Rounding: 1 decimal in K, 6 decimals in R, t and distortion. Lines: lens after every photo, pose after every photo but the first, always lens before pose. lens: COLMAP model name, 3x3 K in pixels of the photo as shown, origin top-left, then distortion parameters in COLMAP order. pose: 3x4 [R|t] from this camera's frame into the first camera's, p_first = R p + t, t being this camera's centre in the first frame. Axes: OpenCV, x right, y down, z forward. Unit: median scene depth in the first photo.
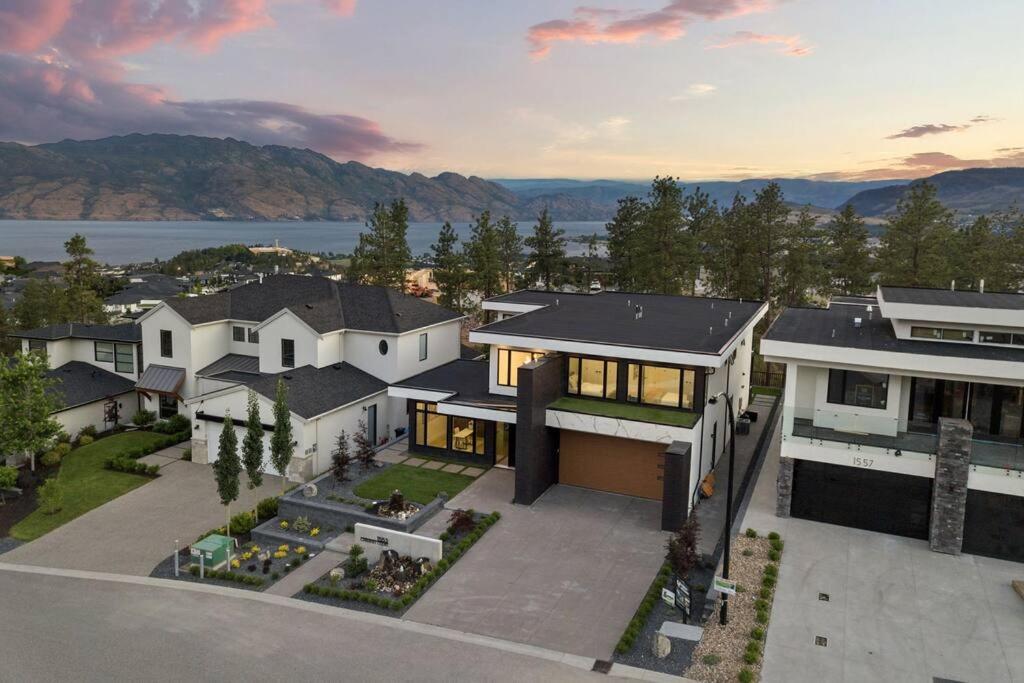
lens RADIAL K [[782.5, 0, 512.9], [0, 782.5, 313.5], [0, 0, 1]] dist [-0.002235, 0.059703]
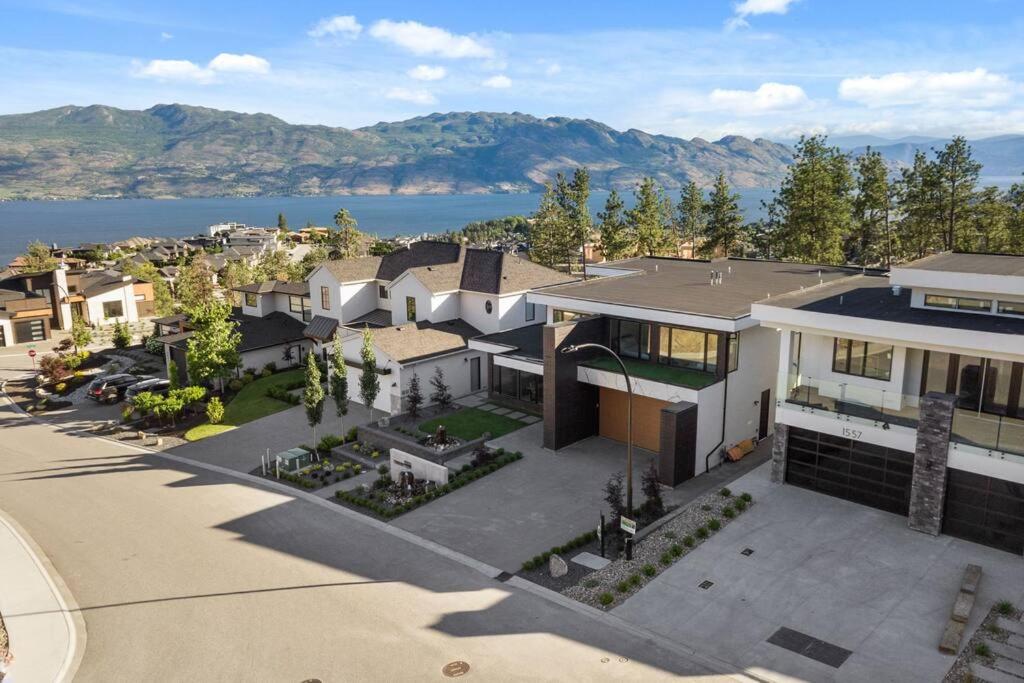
lens RADIAL K [[783.0, 0, 512.0], [0, 783.0, 341.5], [0, 0, 1]] dist [0.019553, 0.008081]
pose [[0.939557, 0.045263, -0.339387, 0.357052], [-0.020104, 0.996806, 0.077286, 0.009206], [0.341801, -0.065792, 0.937466, -0.044381]]
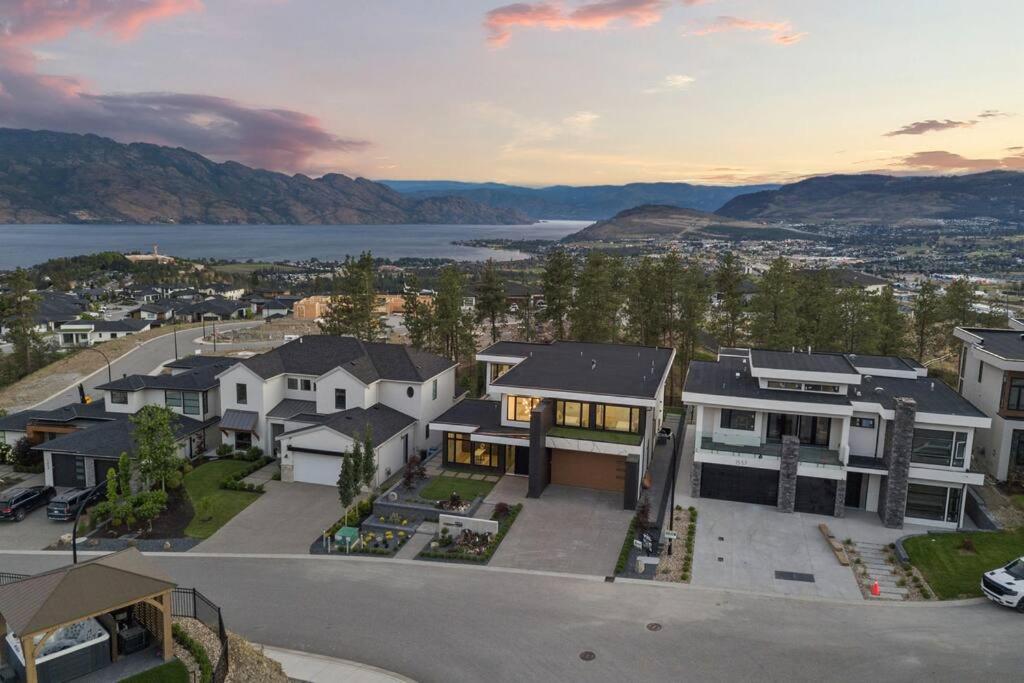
lens RADIAL K [[783.0, 0, 512.0], [0, 783.0, 341.5], [0, 0, 1]] dist [0.019553, 0.008081]
pose [[0.990439, -0.022095, 0.136171, -0.255206], [0.017776, 0.999302, 0.032856, -0.129587], [-0.136802, -0.030121, 0.990140, -0.571508]]
